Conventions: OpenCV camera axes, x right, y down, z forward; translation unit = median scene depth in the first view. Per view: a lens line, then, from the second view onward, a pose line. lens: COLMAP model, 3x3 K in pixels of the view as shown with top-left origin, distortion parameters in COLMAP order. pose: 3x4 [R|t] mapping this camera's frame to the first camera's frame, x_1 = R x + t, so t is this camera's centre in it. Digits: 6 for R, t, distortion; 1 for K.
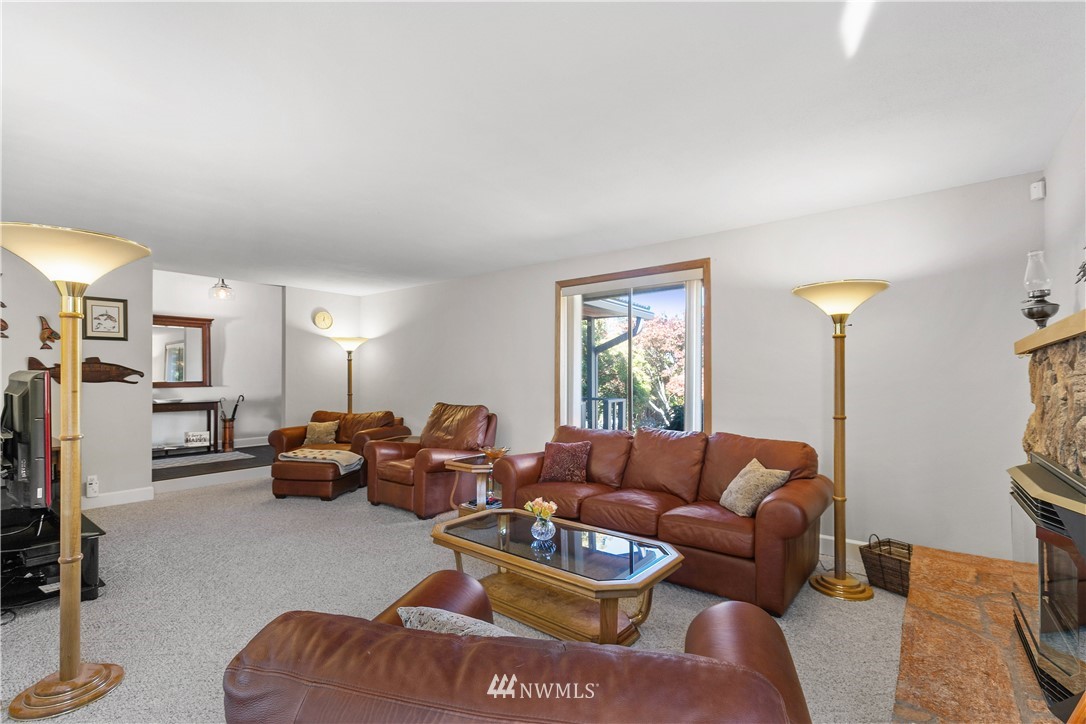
lens RADIAL K [[488.3, 0, 541.0], [0, 488.3, 364.9], [0, 0, 1]] dist [-0.002769, -0.000090]
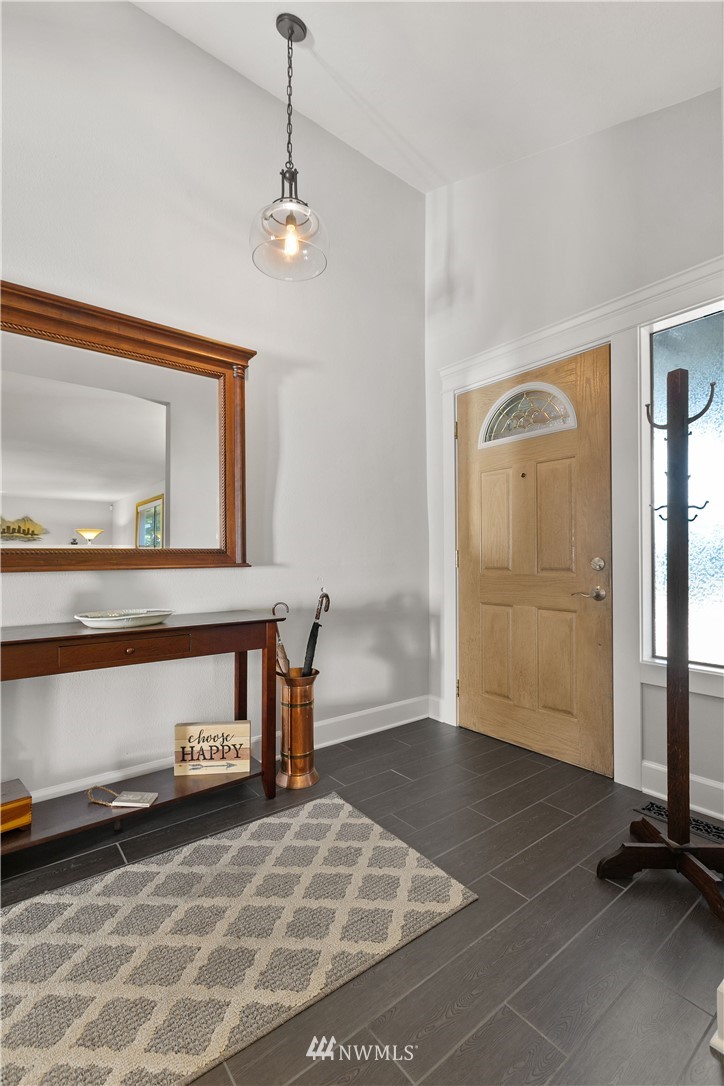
lens RADIAL K [[488.3, 0, 363.6], [0, 488.3, 545.9], [0, 0, 1]] dist [-0.002769, -0.000090]
pose [[0.976888, 0.011748, -0.213428, -0.536110], [-0.009278, 0.999878, 0.012572, 0.026907], [0.213550, -0.010302, 0.976878, 0.708821]]
